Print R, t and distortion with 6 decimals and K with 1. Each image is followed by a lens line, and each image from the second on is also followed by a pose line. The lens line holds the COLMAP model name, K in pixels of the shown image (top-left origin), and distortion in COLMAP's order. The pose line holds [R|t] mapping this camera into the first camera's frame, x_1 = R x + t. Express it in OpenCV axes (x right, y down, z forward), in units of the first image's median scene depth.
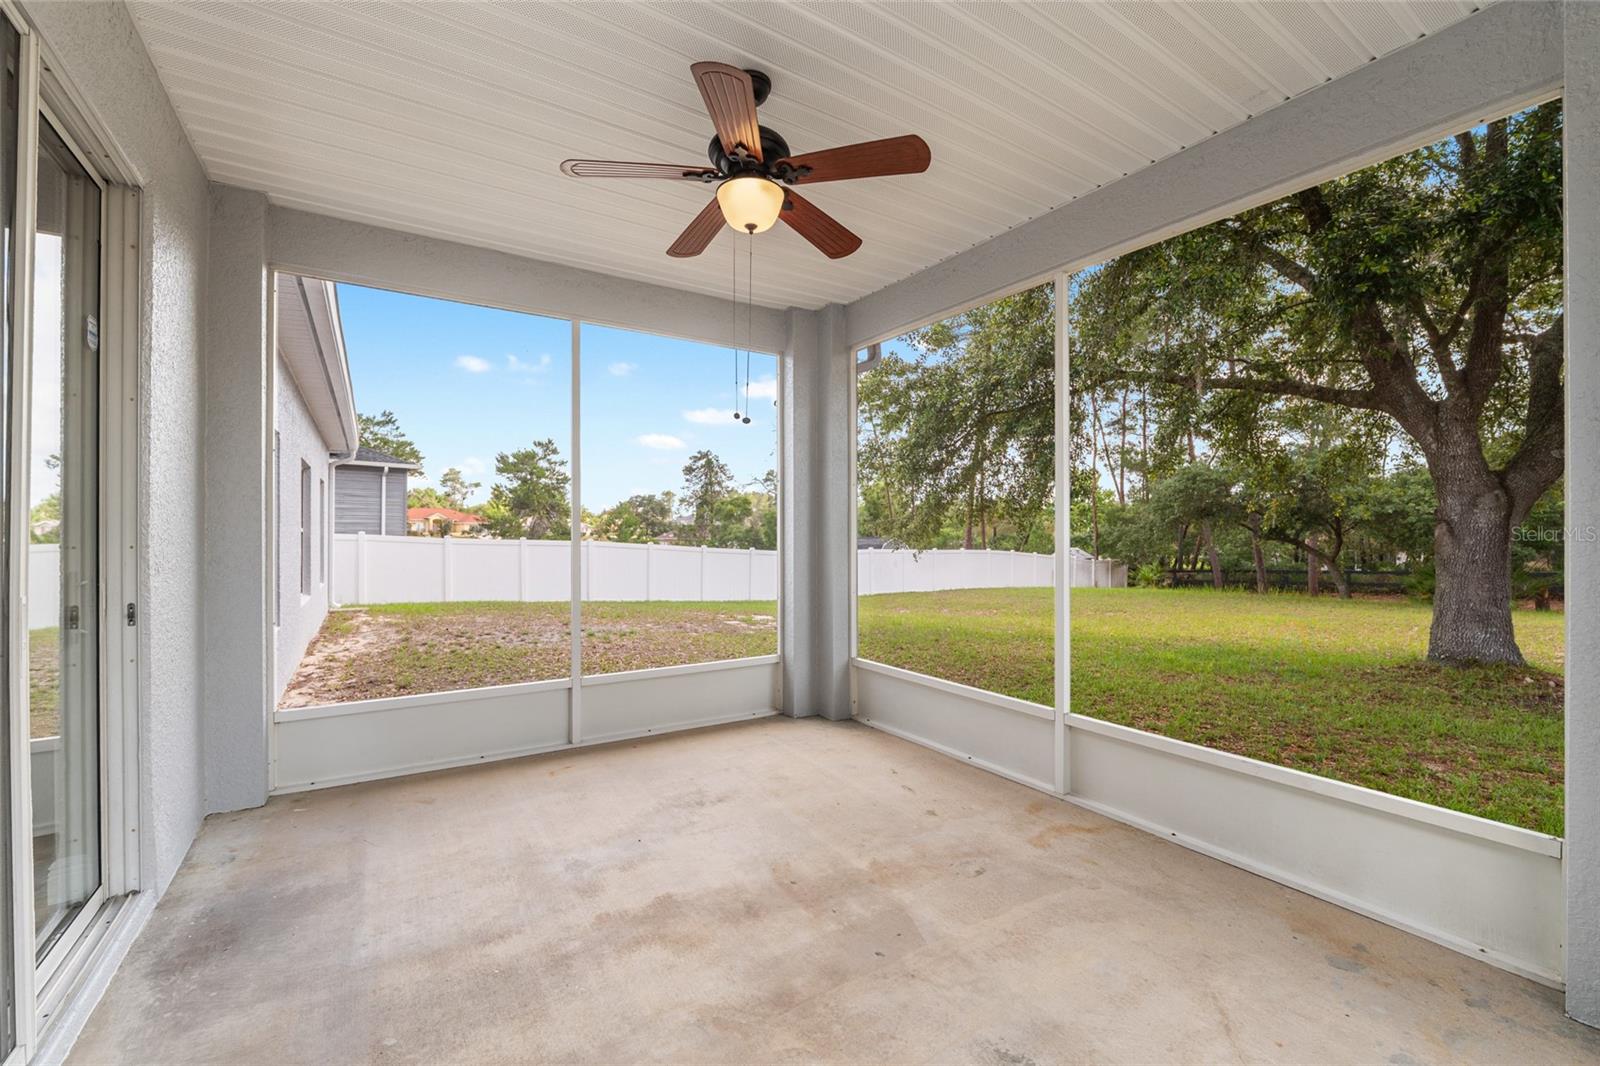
lens RADIAL K [[669.2, 0, 797.1], [0, 669.2, 536.7], [0, 0, 1]] dist [-0.001540, 0.000225]
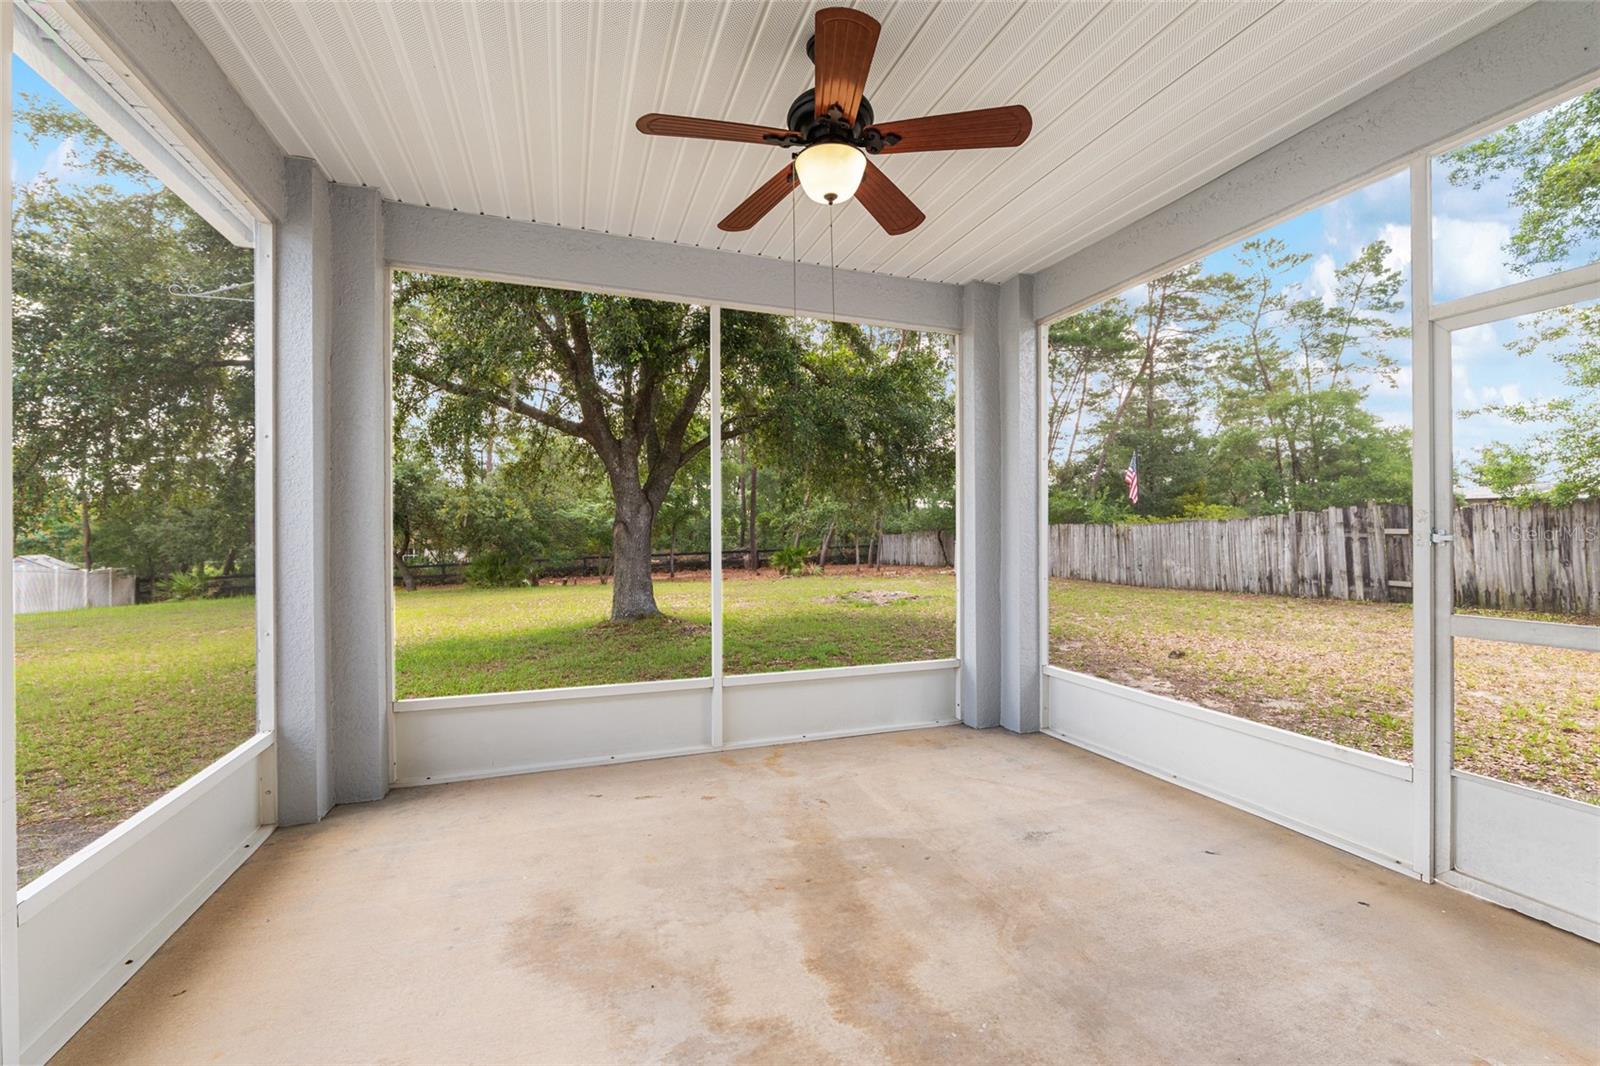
lens RADIAL K [[669.2, 0, 800.6], [0, 669.2, 533.0], [0, 0, 1]] dist [-0.001540, 0.000225]
pose [[0.213247, -0.000794, 0.976998, -0.841627], [0.008804, 0.999961, -0.001109, 0.012821], [-0.976959, 0.008838, 0.213246, 0.705299]]
